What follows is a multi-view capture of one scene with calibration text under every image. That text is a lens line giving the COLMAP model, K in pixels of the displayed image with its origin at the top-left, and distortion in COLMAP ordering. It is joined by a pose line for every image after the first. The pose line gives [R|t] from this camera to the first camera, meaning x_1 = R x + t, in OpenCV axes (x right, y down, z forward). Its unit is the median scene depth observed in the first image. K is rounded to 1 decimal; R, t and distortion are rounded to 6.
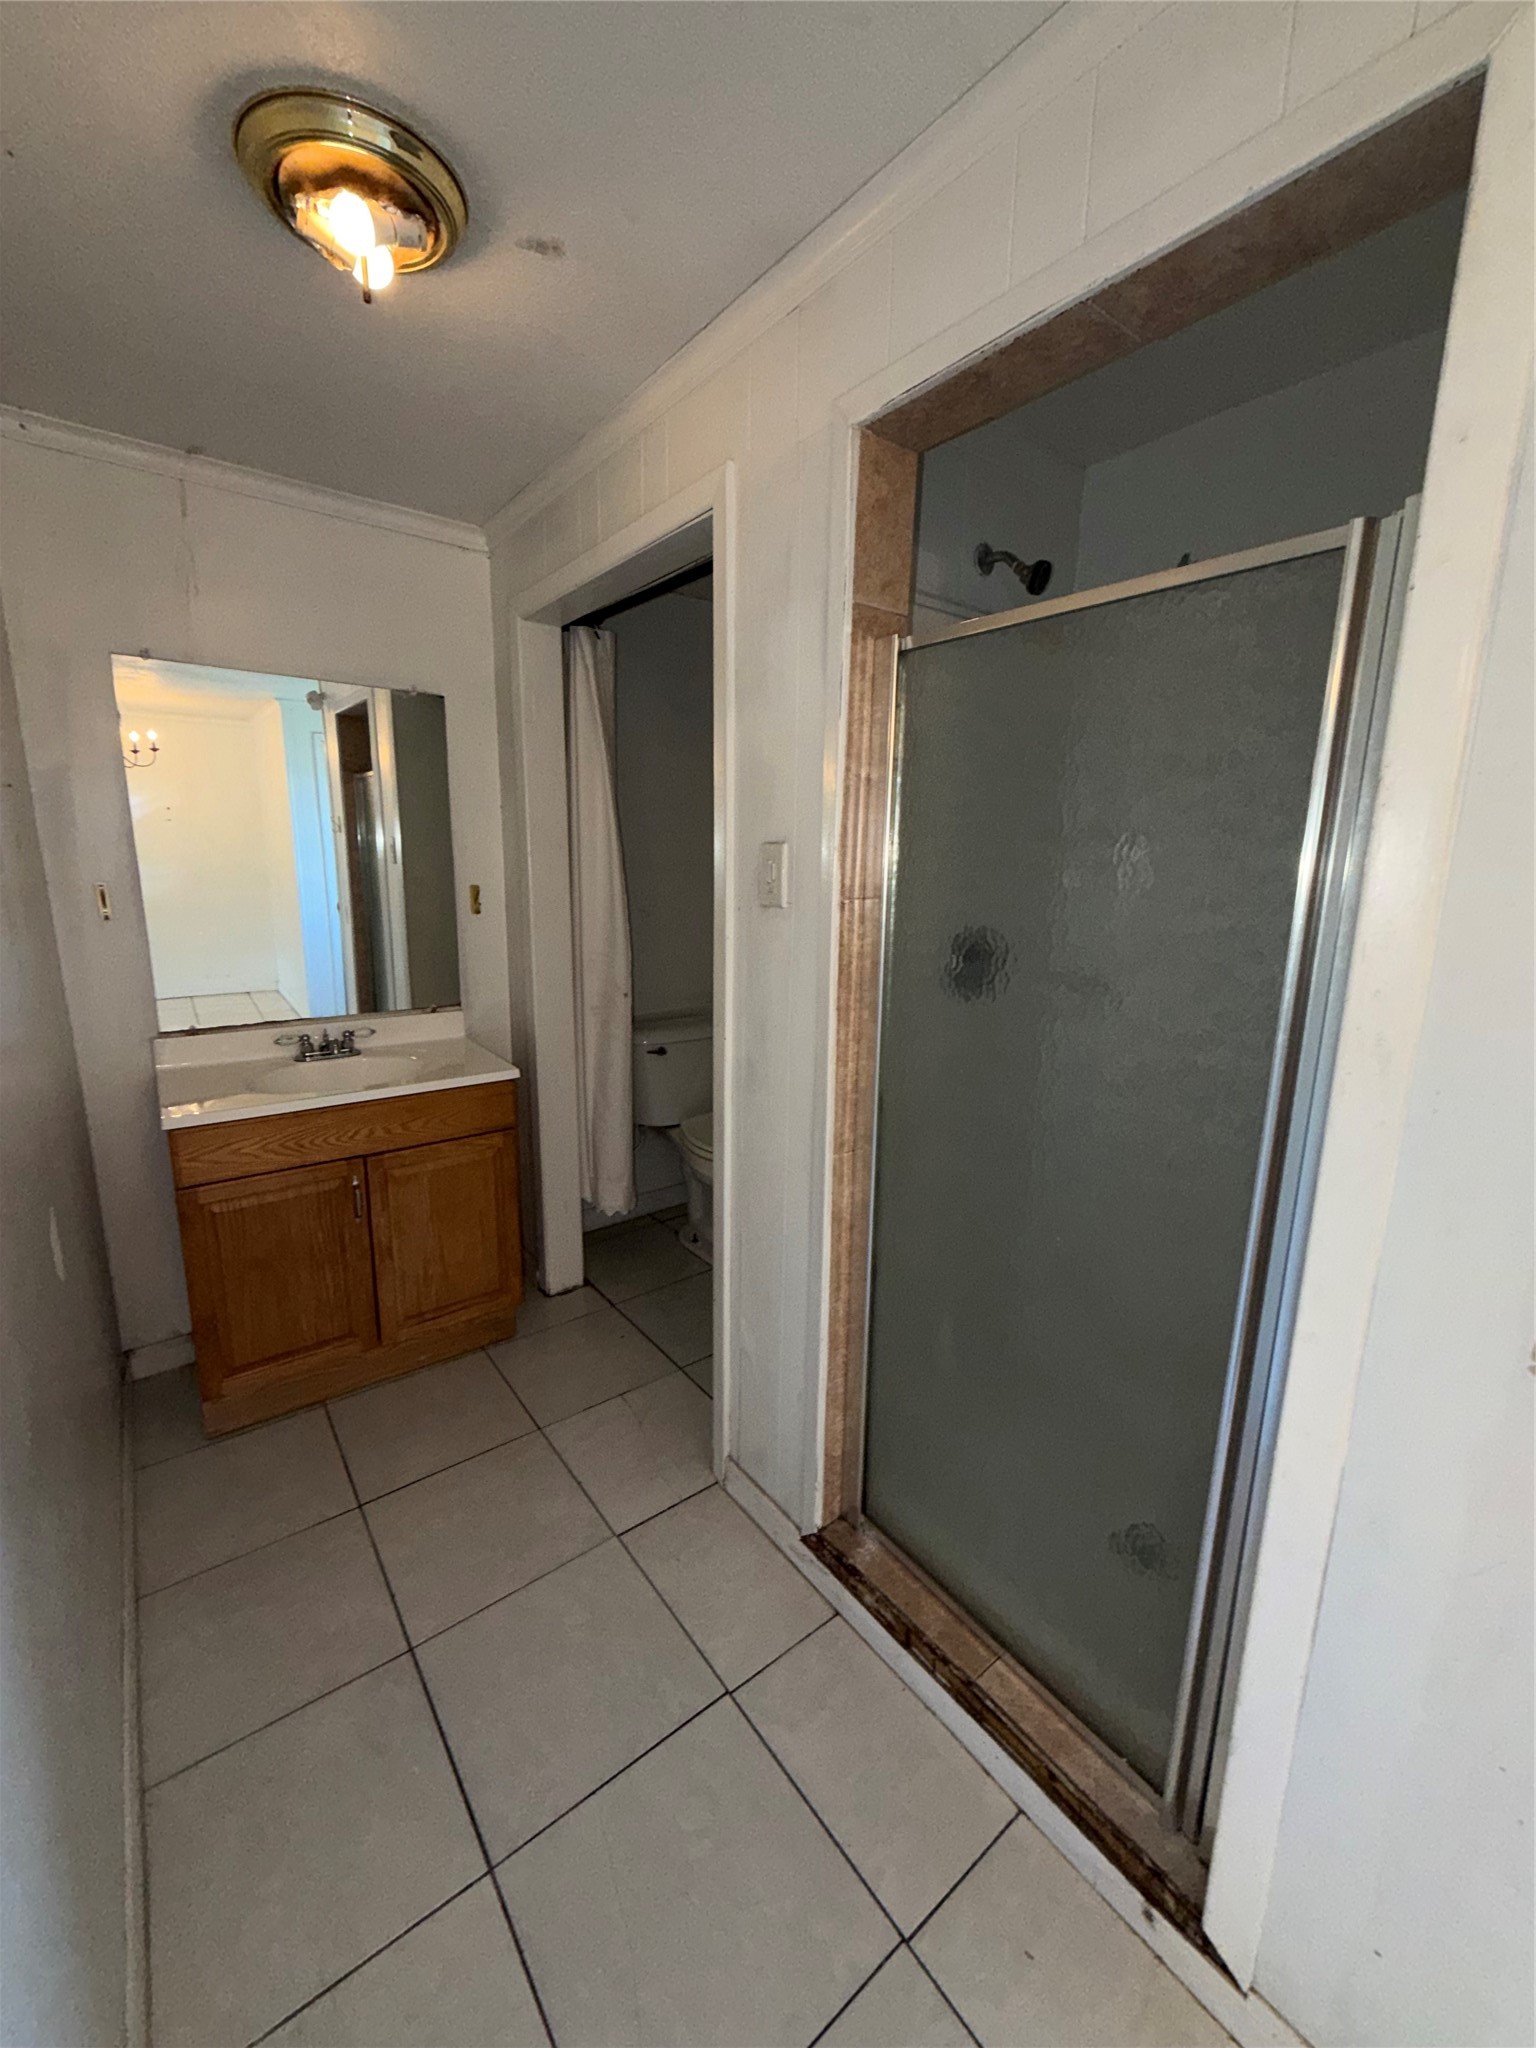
lens RADIAL K [[827.7, 0, 771.0], [0, 827.7, 1020.3], [0, 0, 1]] dist [0.000051, -0.000103]
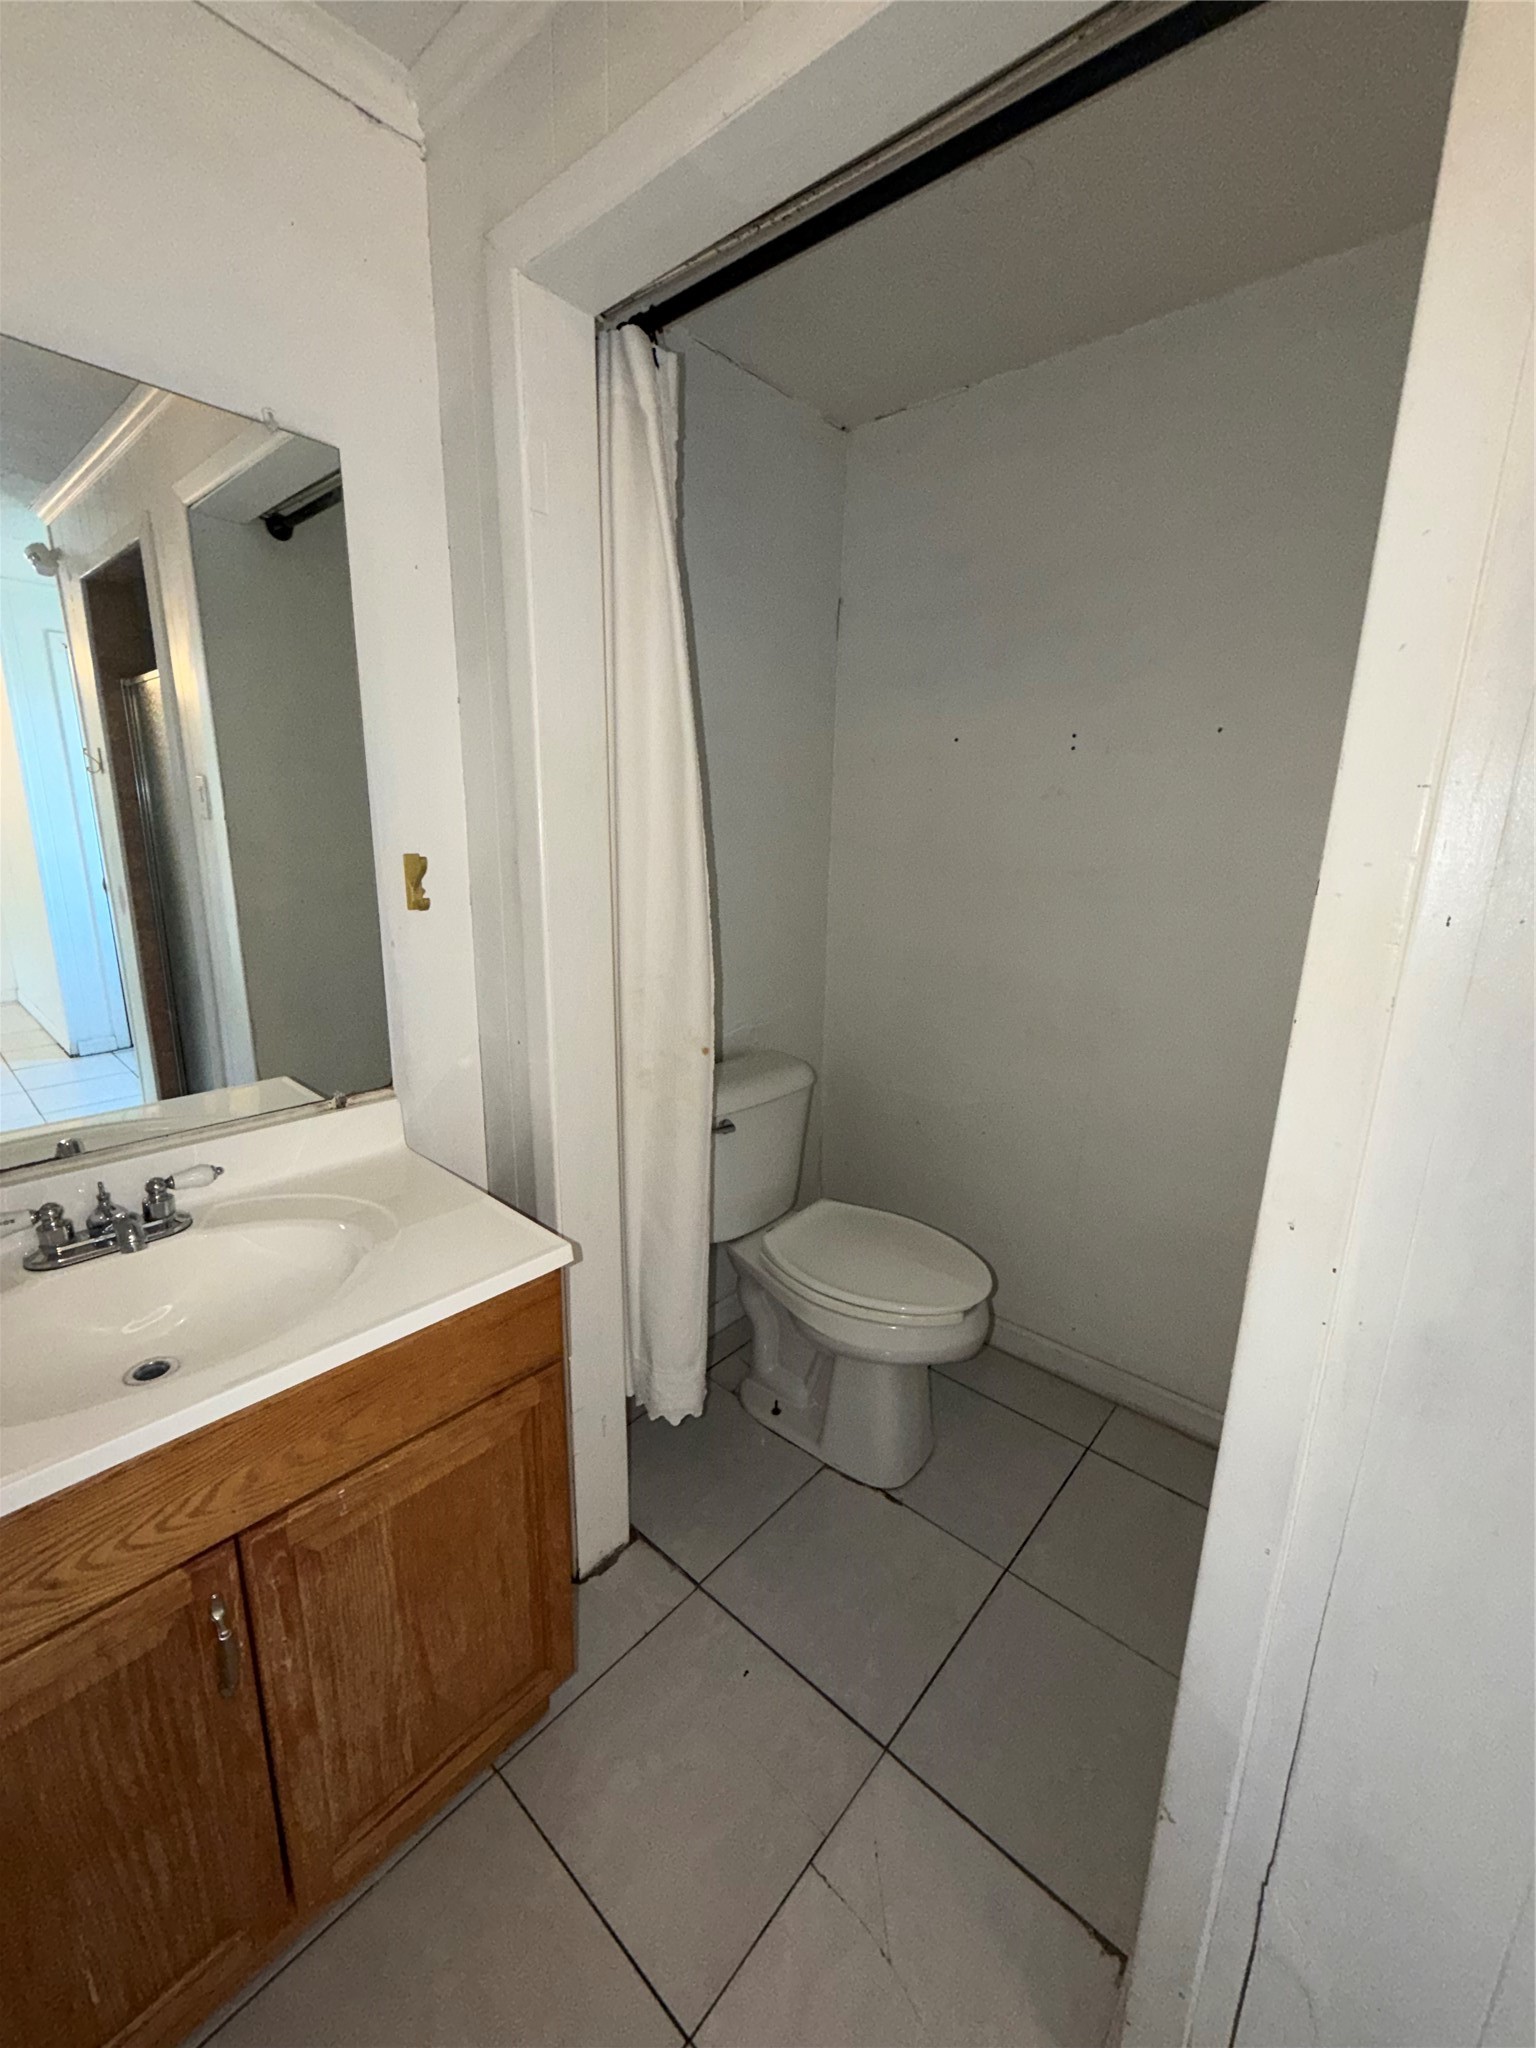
lens RADIAL K [[827.7, 0, 771.0], [0, 827.7, 1020.3], [0, 0, 1]] dist [0.000051, -0.000103]
pose [[0.981046, -0.042596, 0.189036, -0.262389], [0.035287, 0.998500, 0.041864, -0.080457], [-0.190536, -0.034400, 0.981077, 0.491553]]
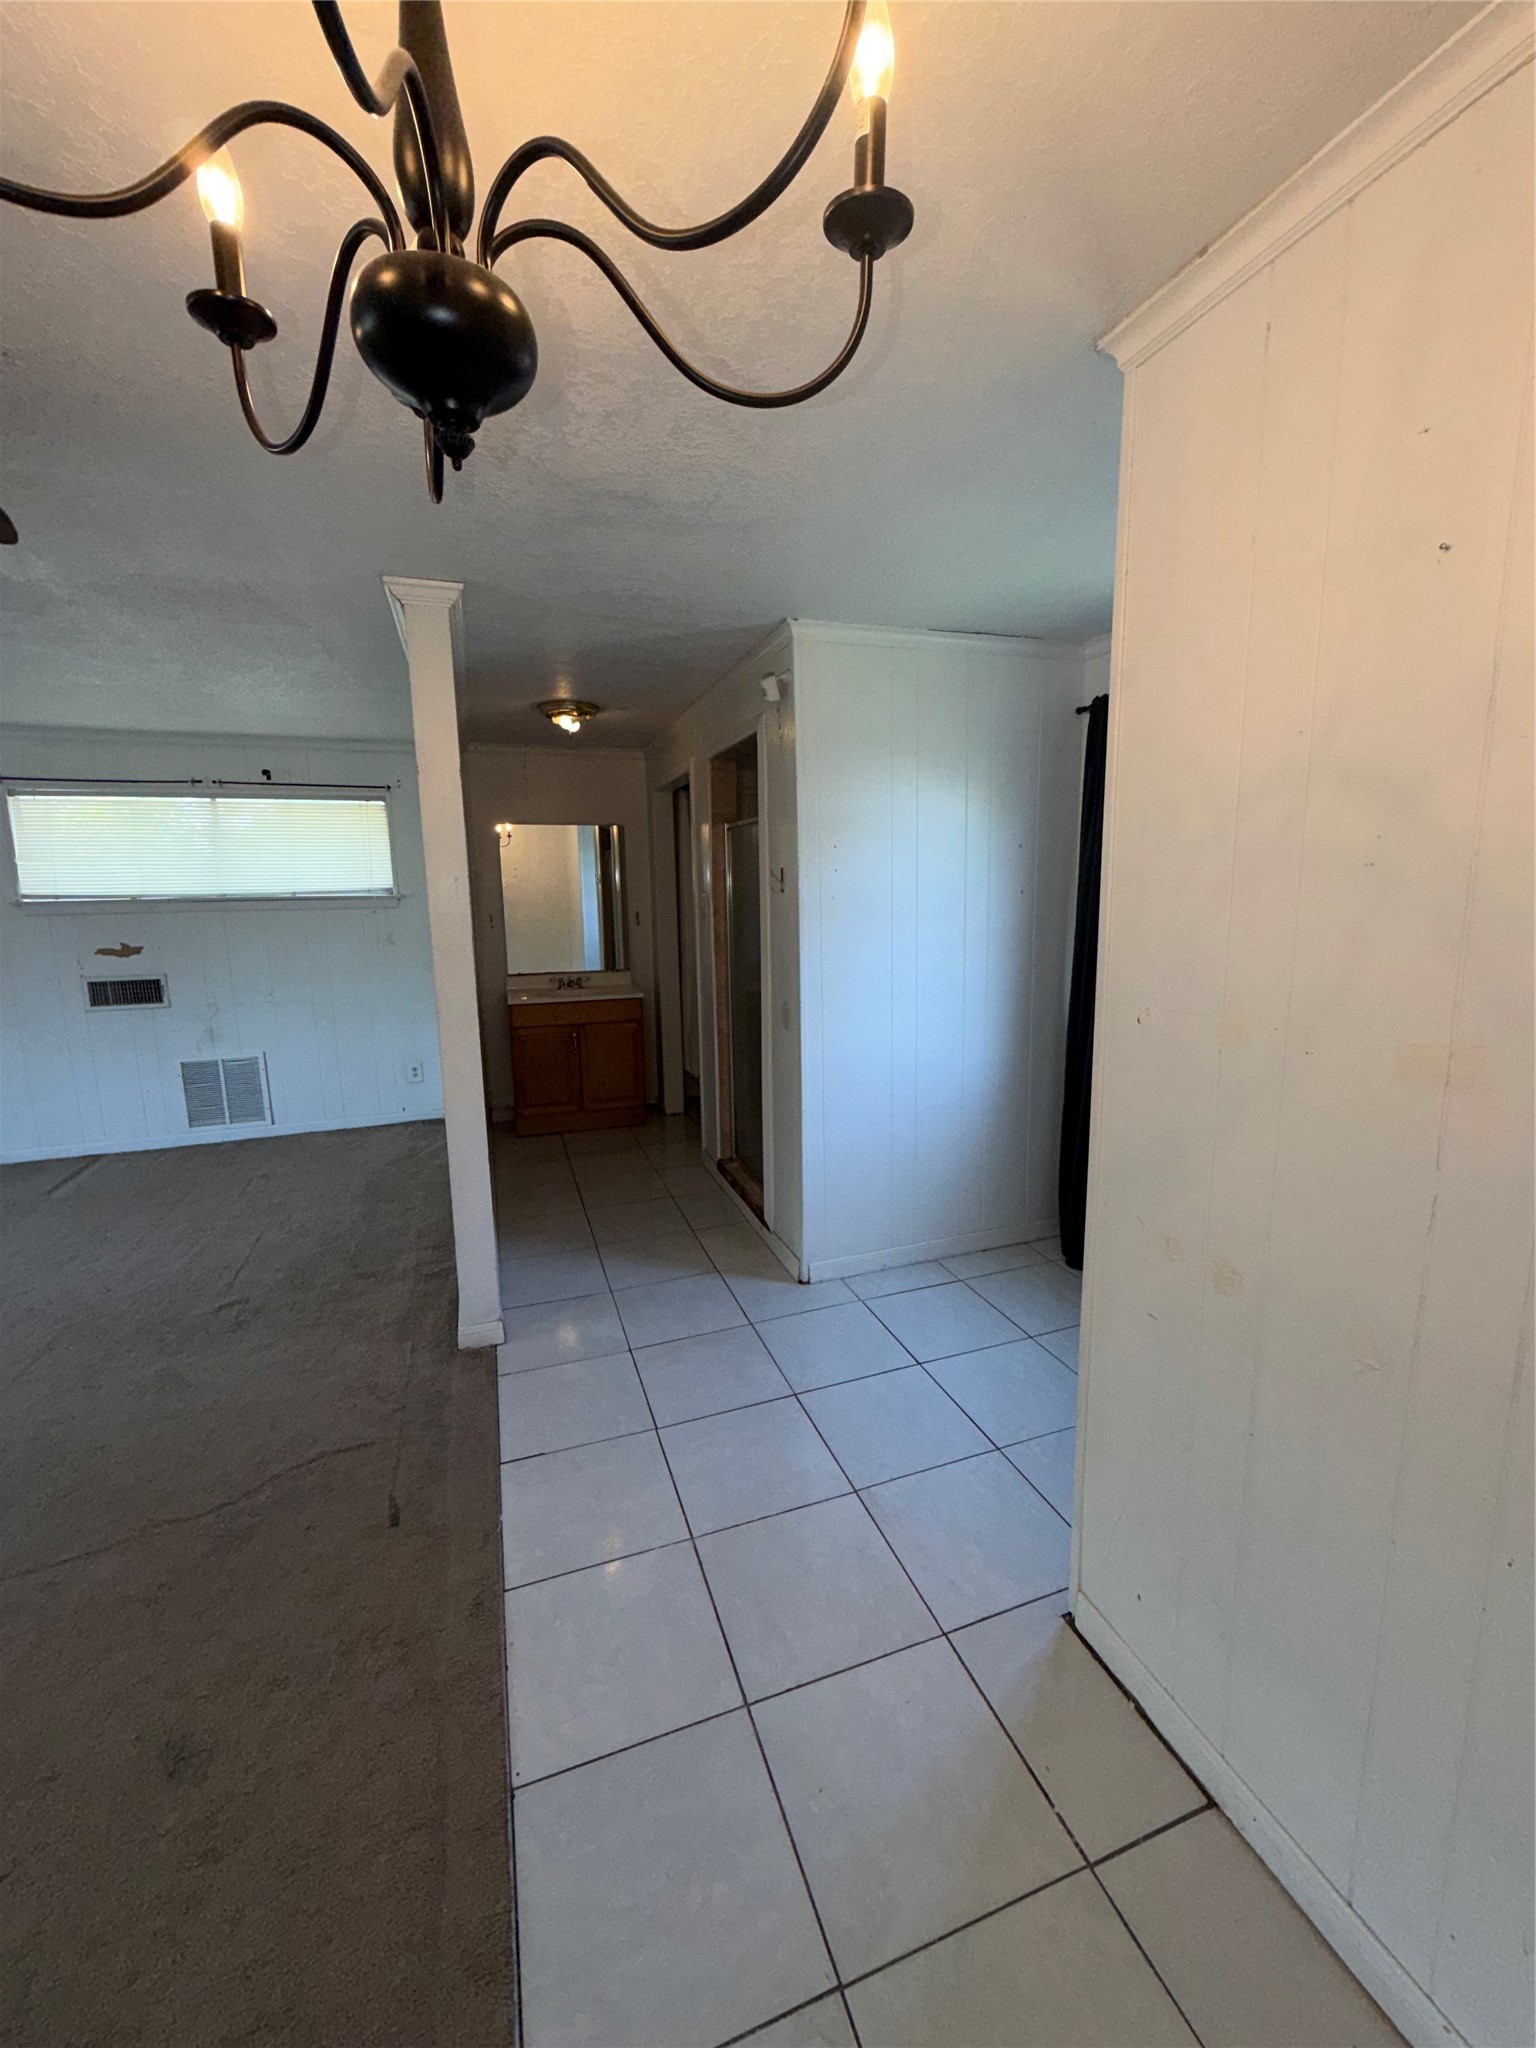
lens RADIAL K [[818.9, 0, 768.6], [0, 818.9, 1018.1], [0, 0, 1]] dist [0.001985, 0.000035]
pose [[0.947731, 0.023028, -0.318239, 0.677889], [-0.035143, 0.998858, -0.032378, 0.175399], [0.317130, 0.041869, 0.947457, -0.925370]]
